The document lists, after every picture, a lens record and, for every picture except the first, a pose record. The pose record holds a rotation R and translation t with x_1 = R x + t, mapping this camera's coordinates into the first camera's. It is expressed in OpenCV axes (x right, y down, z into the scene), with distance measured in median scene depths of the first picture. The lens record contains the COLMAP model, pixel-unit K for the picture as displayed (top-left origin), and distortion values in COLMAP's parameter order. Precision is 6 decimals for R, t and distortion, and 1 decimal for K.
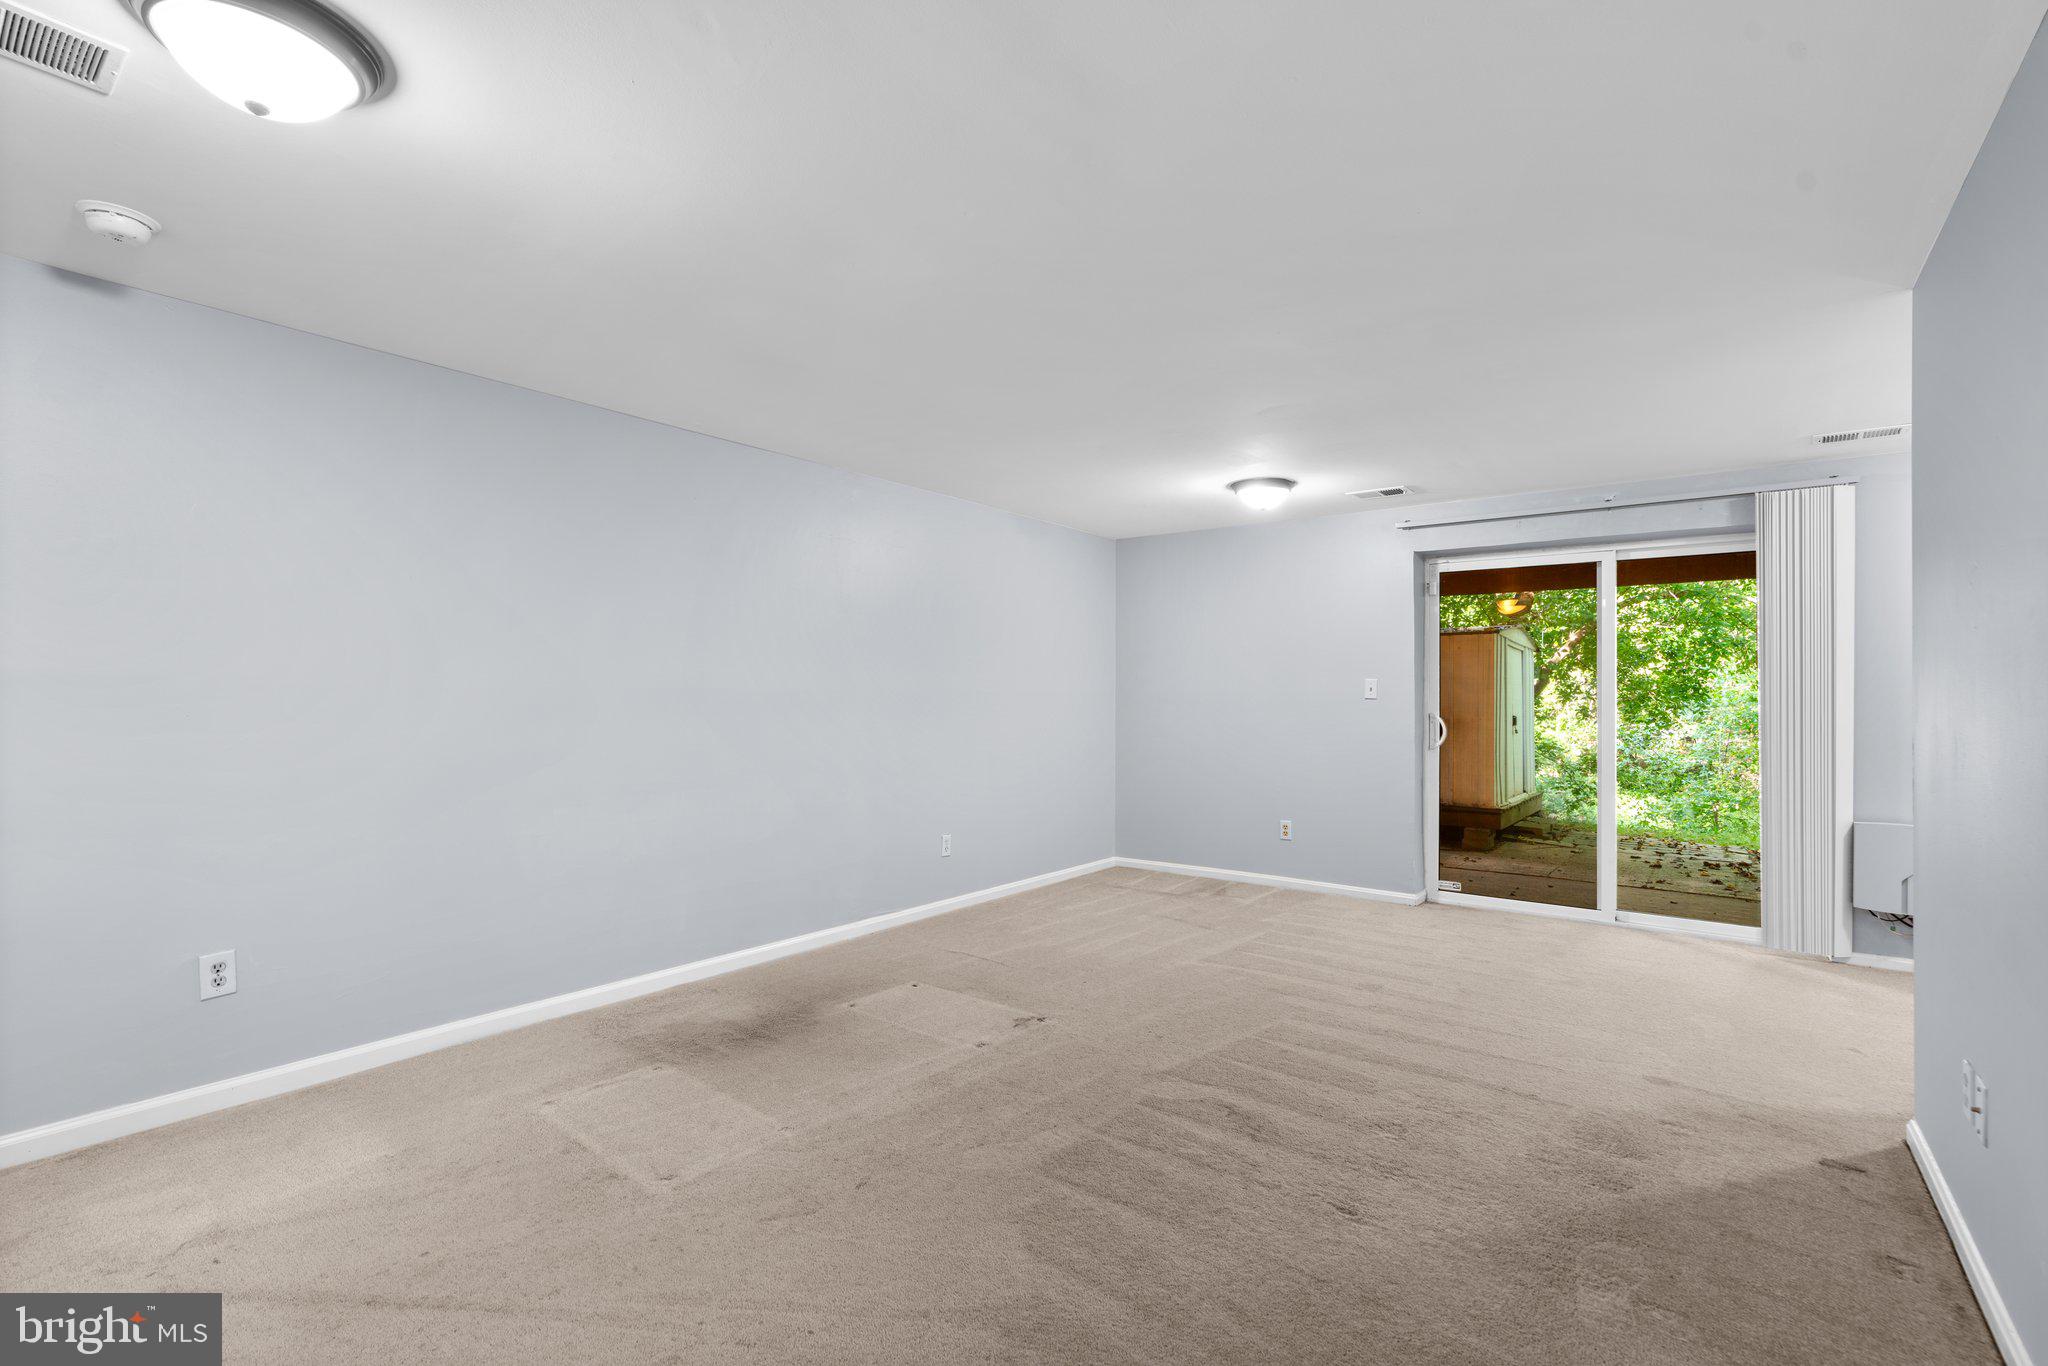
lens RADIAL K [[918.7, 0, 1026.4], [0, 918.7, 699.3], [0, 0, 1]] dist [-0.016789, 0.009109]
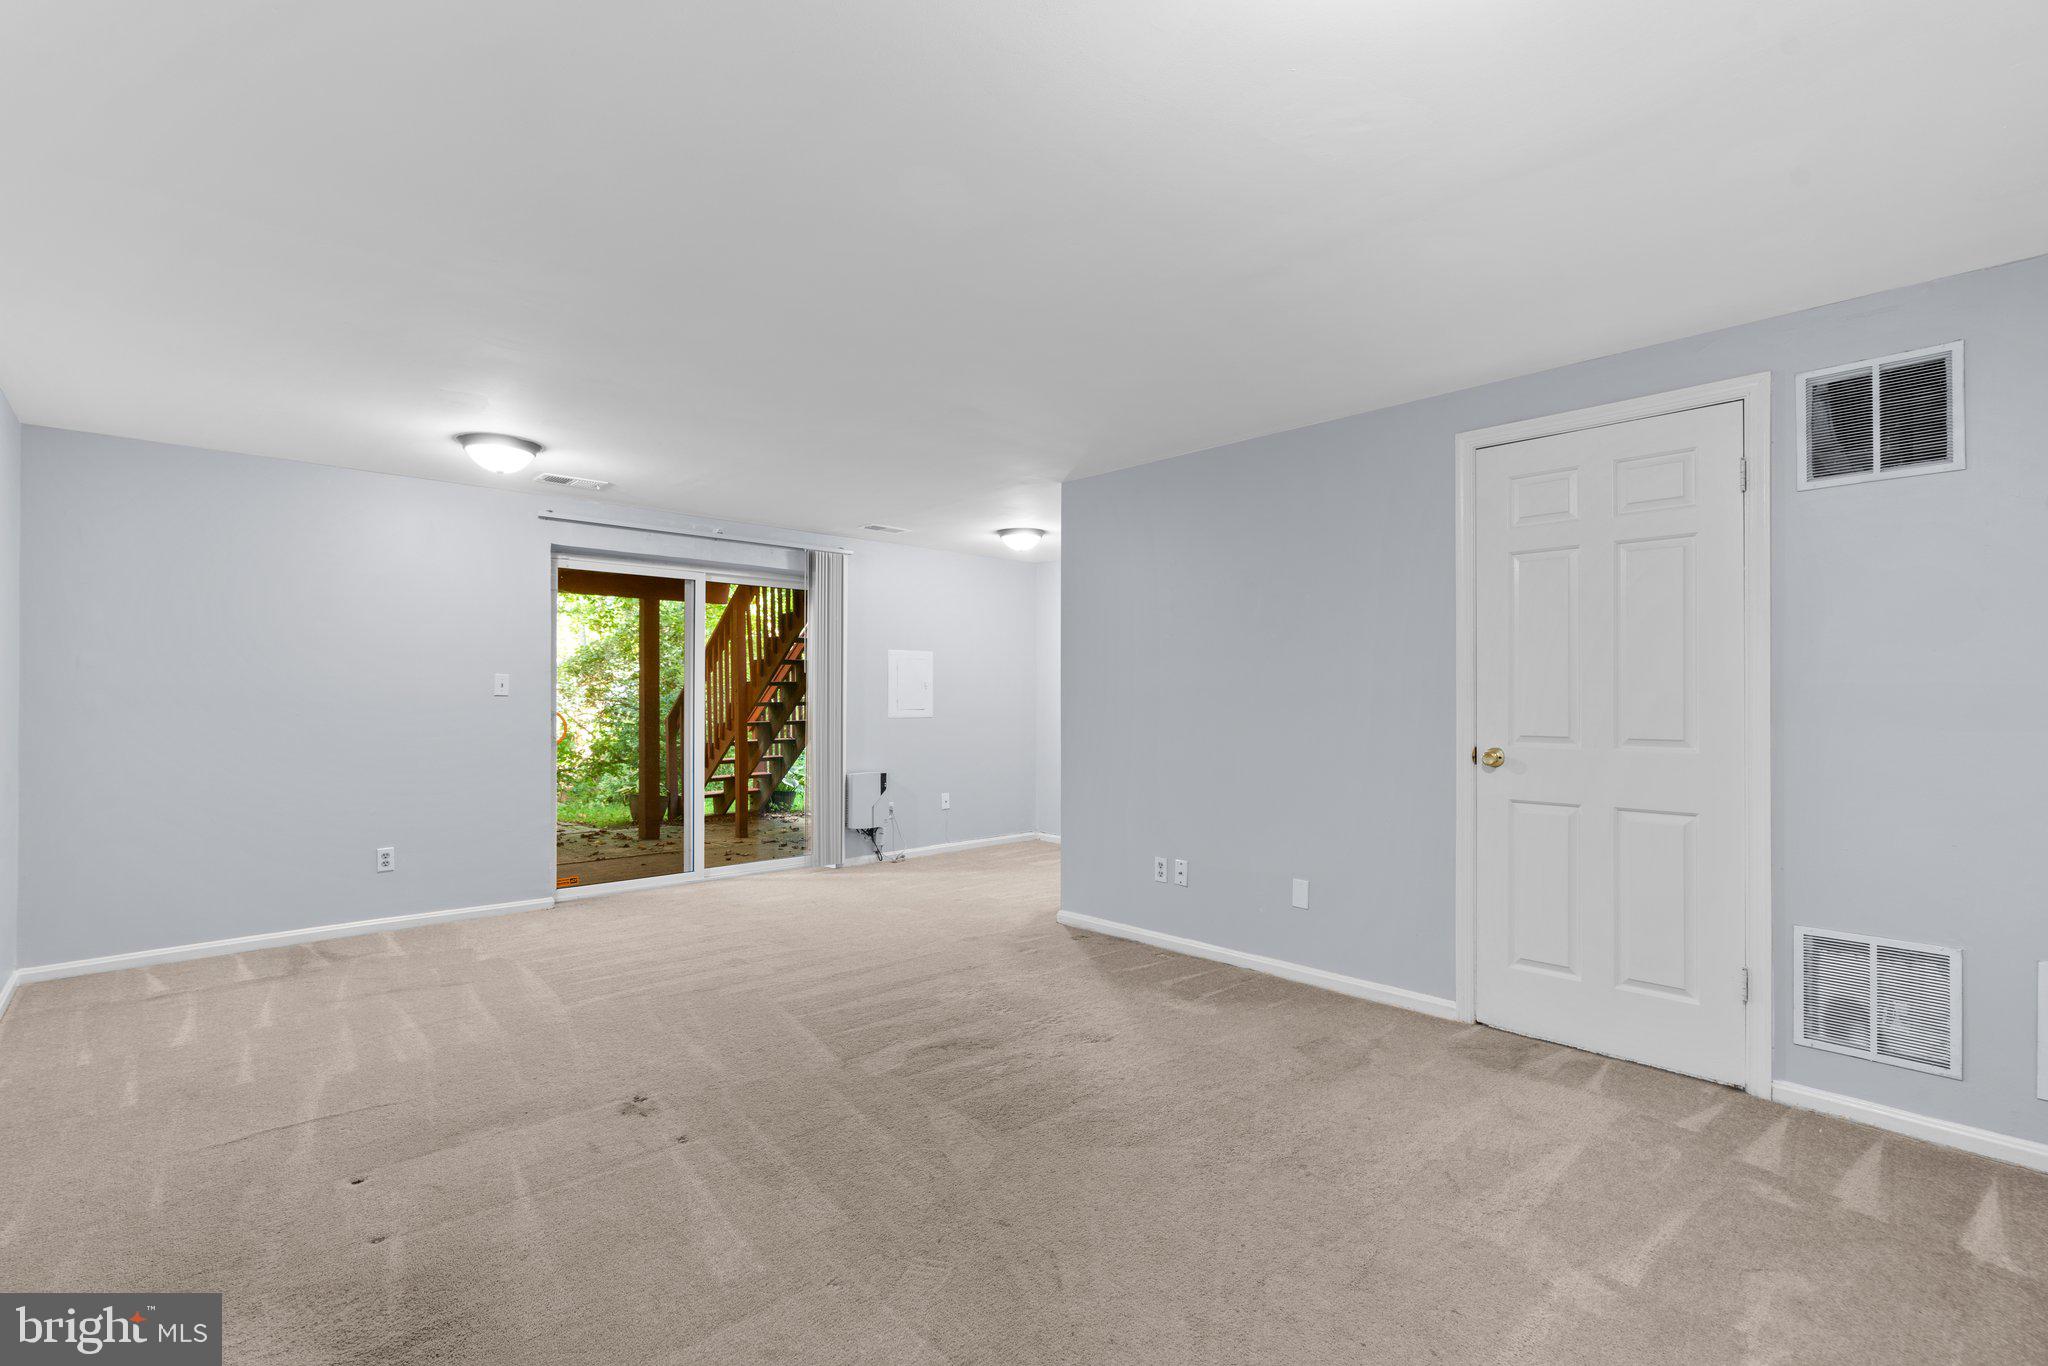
lens RADIAL K [[918.7, 0, 1026.4], [0, 918.7, 699.3], [0, 0, 1]] dist [-0.016789, 0.009109]
pose [[0.167003, -0.004490, 0.985946, -0.578448], [0.003851, 0.999985, 0.003902, 0.002363], [-0.985949, 0.003145, 0.167018, 0.444509]]
